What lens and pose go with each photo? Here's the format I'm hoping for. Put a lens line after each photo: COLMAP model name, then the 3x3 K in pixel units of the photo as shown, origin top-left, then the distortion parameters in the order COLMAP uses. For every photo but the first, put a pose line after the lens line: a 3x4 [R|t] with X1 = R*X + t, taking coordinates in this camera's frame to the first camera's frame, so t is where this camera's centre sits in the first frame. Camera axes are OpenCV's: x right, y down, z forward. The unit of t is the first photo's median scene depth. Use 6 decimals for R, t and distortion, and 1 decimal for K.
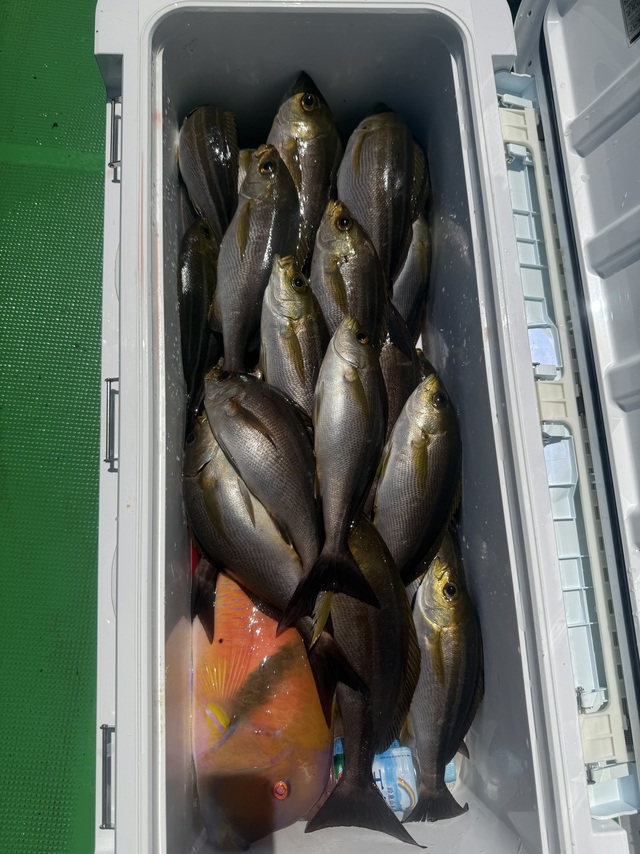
lens RADIAL K [[632.2, 0, 320.0], [0, 632.2, 427.0], [0, 0, 1]] dist [0.027101, -0.004175]
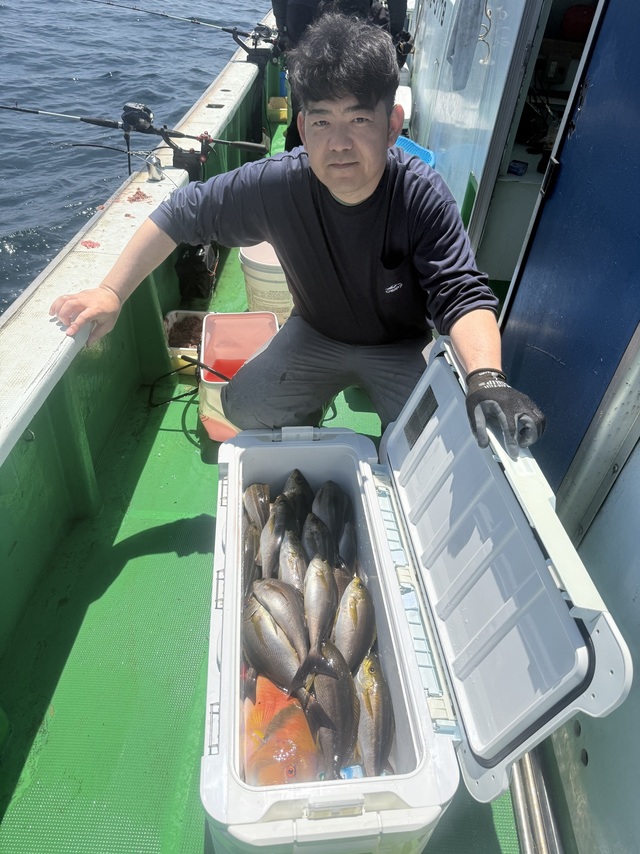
lens RADIAL K [[598.9, 0, 320.0], [0, 598.9, 427.0], [0, 0, 1]] dist [0.076262, -0.000728]
pose [[0.999170, -0.032750, 0.024232, 0.014757], [0.040710, 0.780071, -0.624365, 0.854531], [0.001545, 0.624833, 0.780757, -1.018807]]
